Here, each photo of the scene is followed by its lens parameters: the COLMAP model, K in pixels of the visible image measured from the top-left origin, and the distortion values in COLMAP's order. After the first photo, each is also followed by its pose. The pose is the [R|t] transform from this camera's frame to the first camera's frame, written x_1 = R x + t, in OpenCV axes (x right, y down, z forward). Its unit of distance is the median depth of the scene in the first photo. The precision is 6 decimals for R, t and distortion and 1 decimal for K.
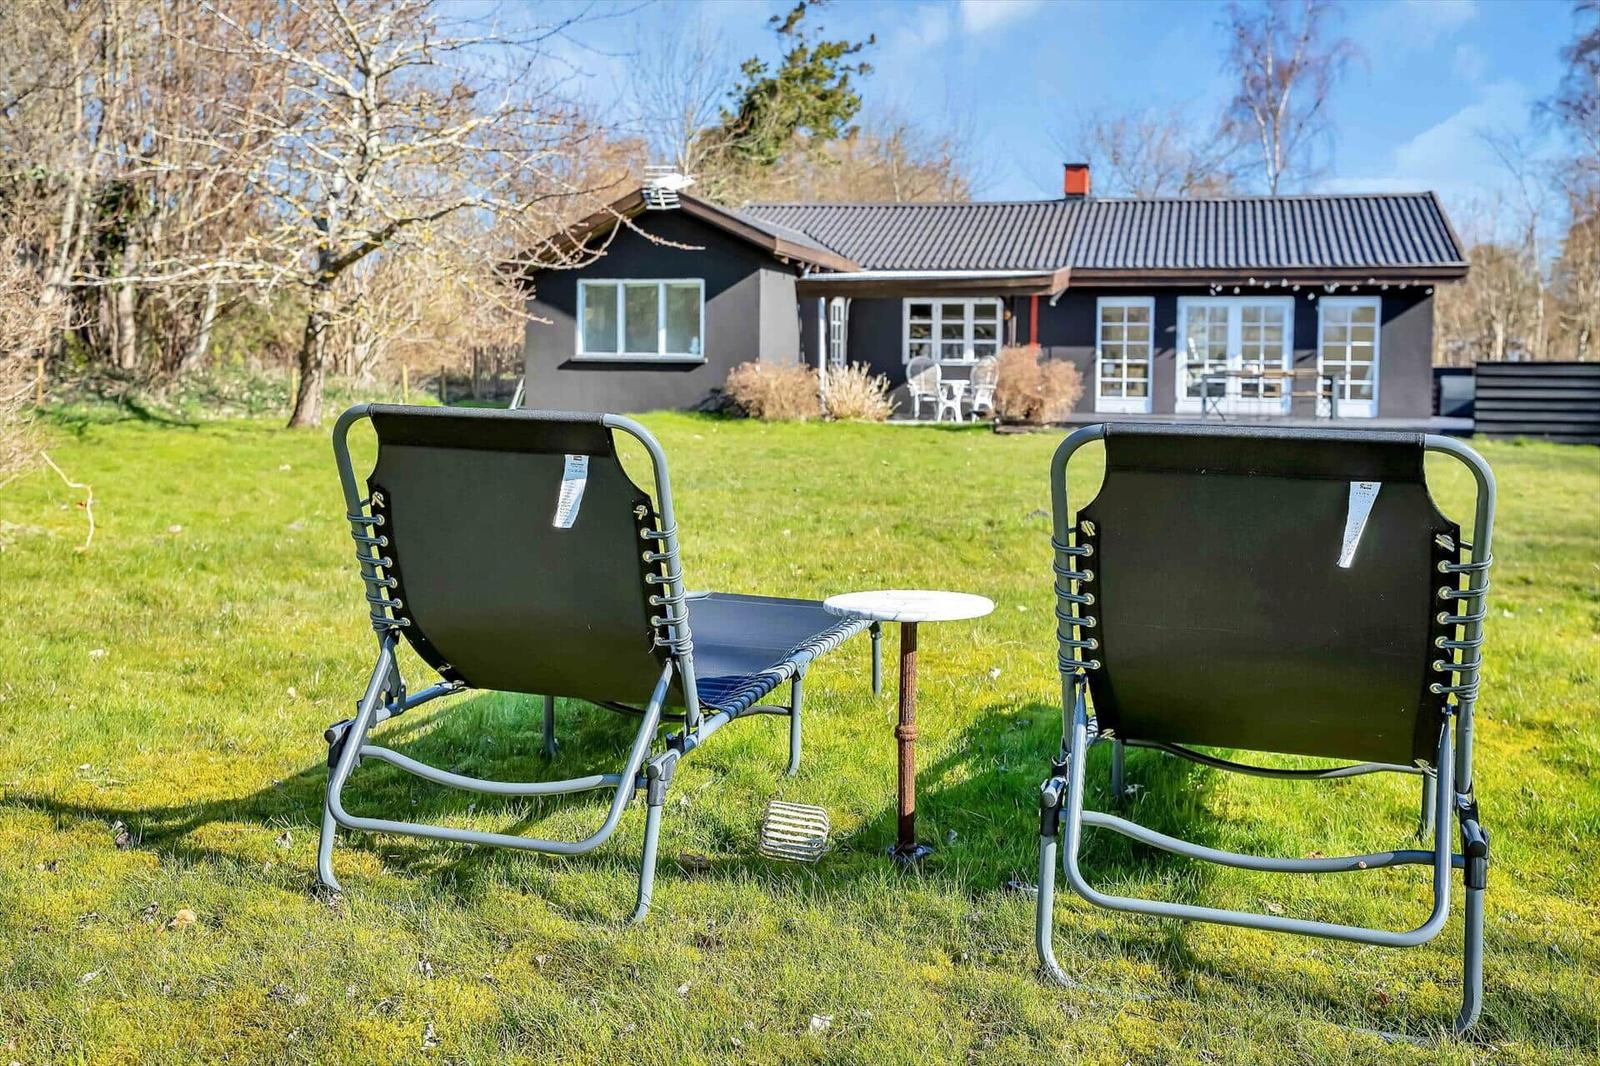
lens RADIAL K [[1443.0, 0, 842.9], [0, 1443.0, 442.5], [0, 0, 1]] dist [0.014804, 0.017170]
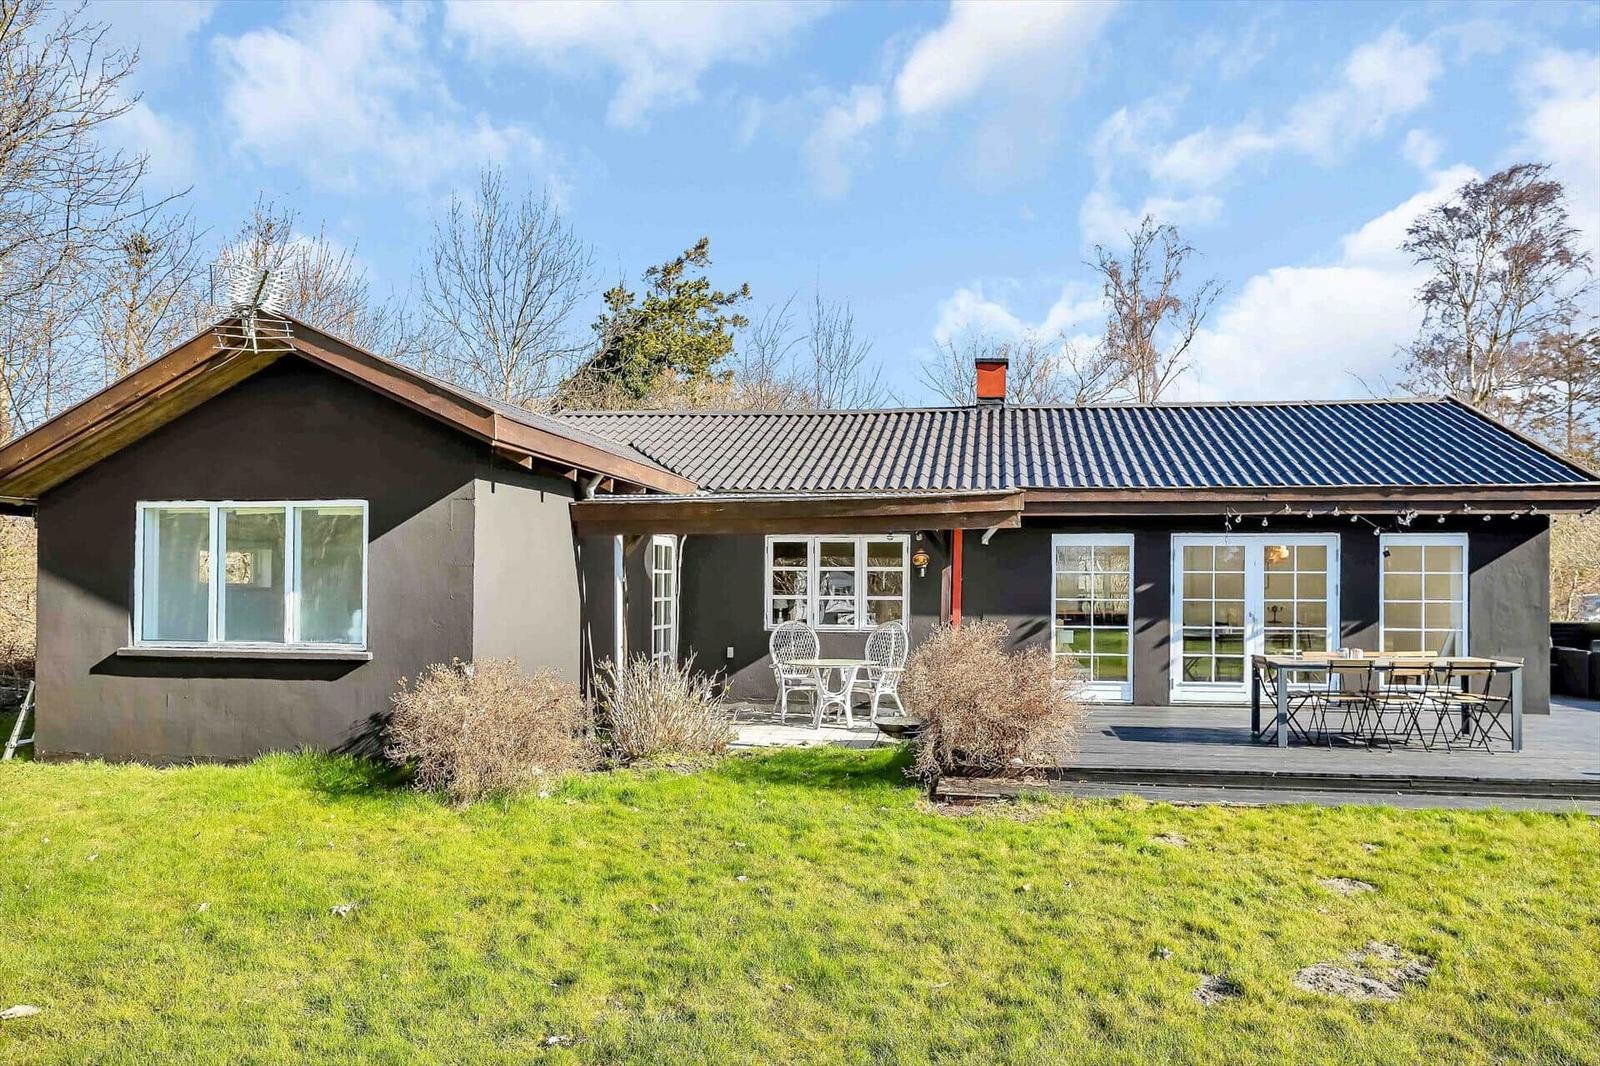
lens RADIAL K [[1011.3, 0, 849.5], [0, 1011.3, 572.8], [0, 0, 1]] dist [-0.017912, 0.004117]
pose [[0.994160, -0.005423, 0.107780, 0.032127], [0.011881, 0.998165, -0.059370, -0.055737], [-0.107260, 0.060304, 0.992400, 0.550237]]
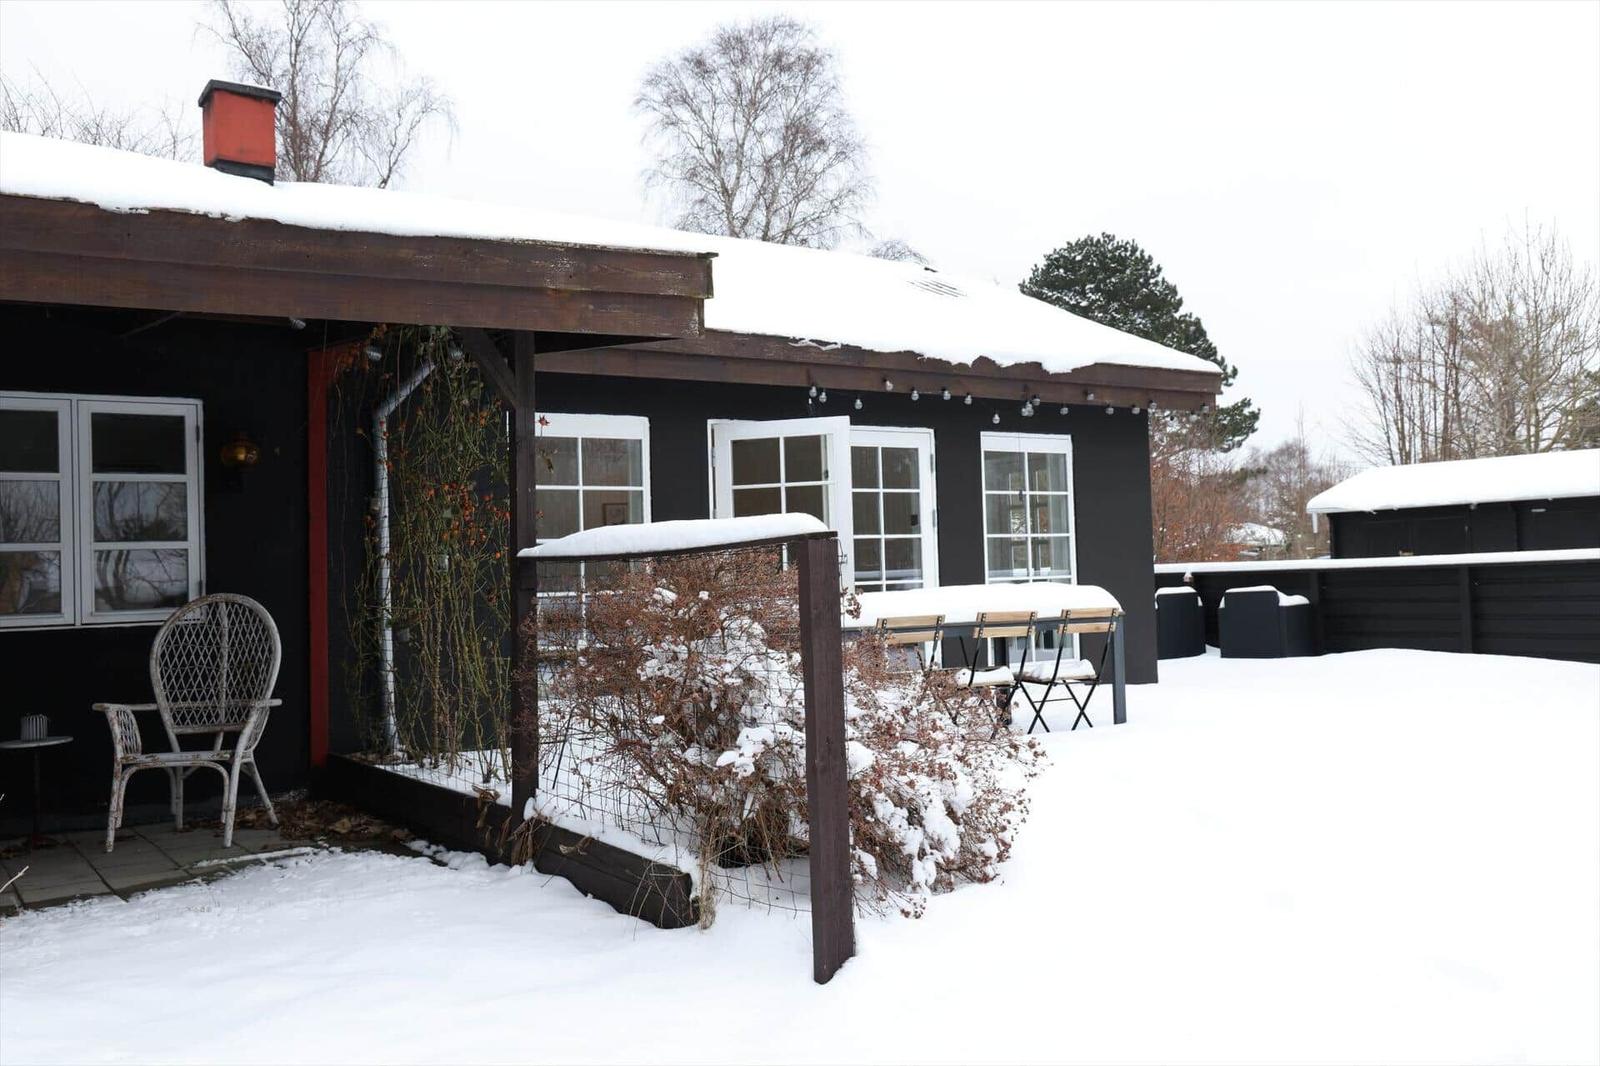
lens RADIAL K [[1443.0, 0, 819.3], [0, 1443.0, 530.6], [0, 0, 1]] dist [0.014804, 0.017170]
pose [[0.666611, -0.007781, 0.745365, -0.027241], [0.076791, 0.995342, -0.058287, -0.047536], [-0.741440, 0.096092, 0.664103, 0.734435]]
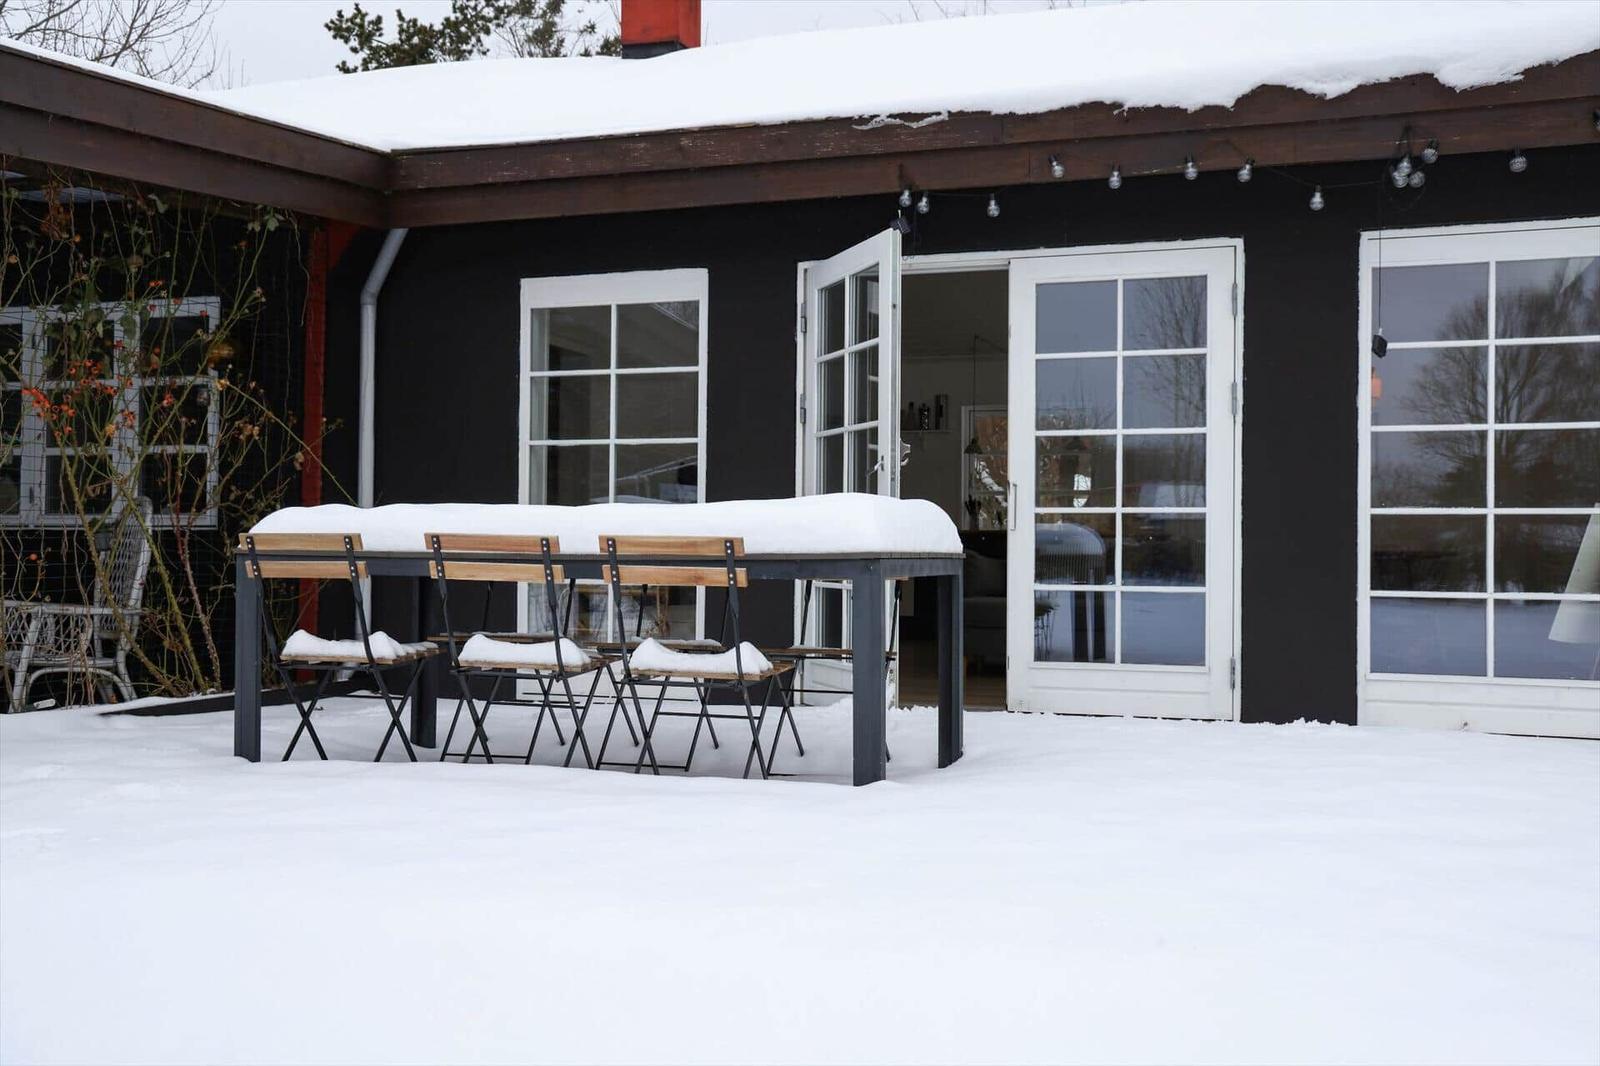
lens RADIAL K [[1443.0, 0, 790.2], [0, 1443.0, 531.4], [0, 0, 1]] dist [0.014804, 0.017170]
pose [[0.997672, -0.004866, -0.068014, 0.248952], [0.000086, 0.997540, -0.070106, -0.034705], [0.068188, 0.069937, 0.995218, 0.749449]]
